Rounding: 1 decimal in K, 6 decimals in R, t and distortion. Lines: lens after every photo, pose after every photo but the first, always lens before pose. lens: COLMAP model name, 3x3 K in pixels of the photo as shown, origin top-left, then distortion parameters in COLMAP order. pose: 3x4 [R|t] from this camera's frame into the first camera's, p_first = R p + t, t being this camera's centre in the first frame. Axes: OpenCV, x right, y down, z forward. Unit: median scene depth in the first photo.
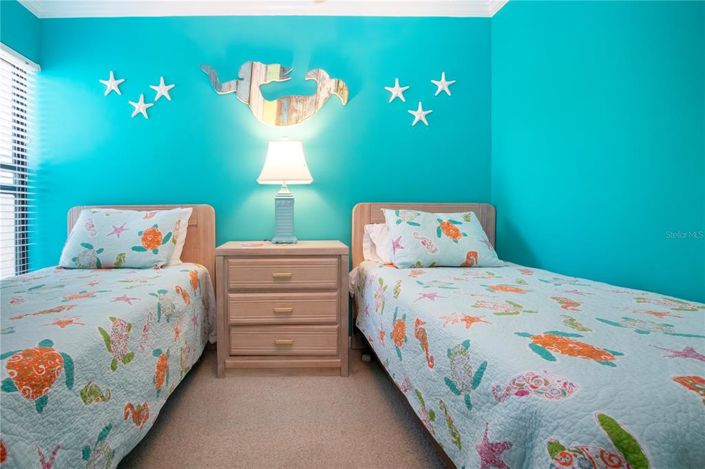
lens RADIAL K [[381.7, 0, 304.3], [0, 381.7, 218.5], [0, 0, 1]] dist [-0.022623, 0.000346]
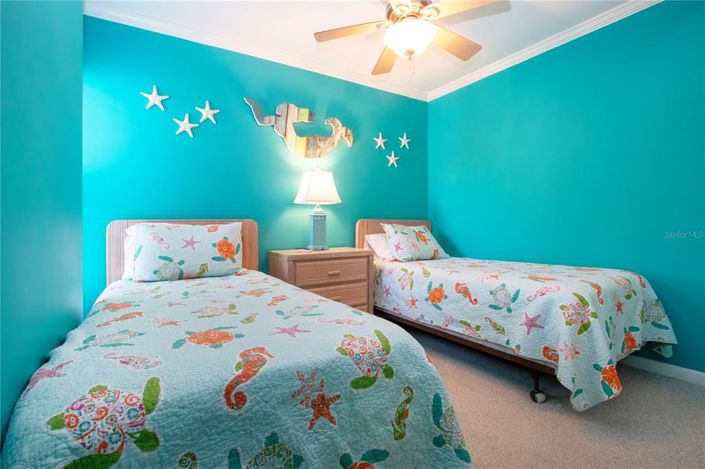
lens RADIAL K [[379.2, 0, 369.5], [0, 379.2, 231.9], [0, 0, 1]] dist [-0.024656, -0.000363]
pose [[0.813425, -0.010192, 0.581581, -0.648262], [0.013704, 0.999905, -0.001644, 0.007801], [-0.581508, 0.009307, 0.813487, -0.142104]]
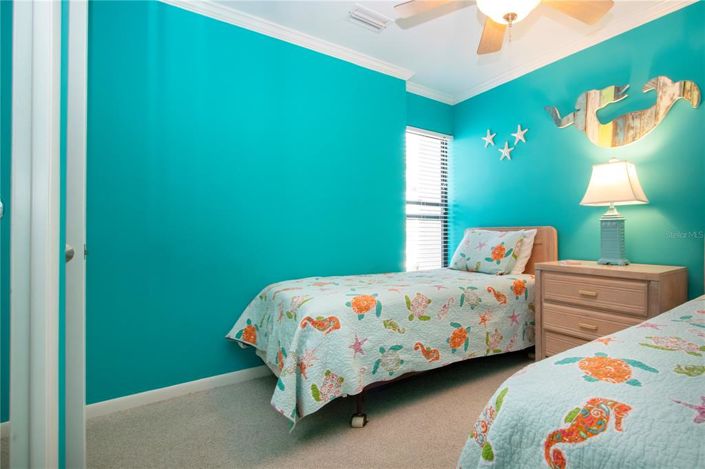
lens RADIAL K [[379.2, 0, 369.5], [0, 379.2, 231.9], [0, 0, 1]] dist [-0.024656, -0.000363]
pose [[0.481557, 0.004343, -0.876404, 0.498465], [-0.013430, 0.999907, -0.002424, -0.010096], [0.876312, 0.012938, 0.481570, -0.031800]]
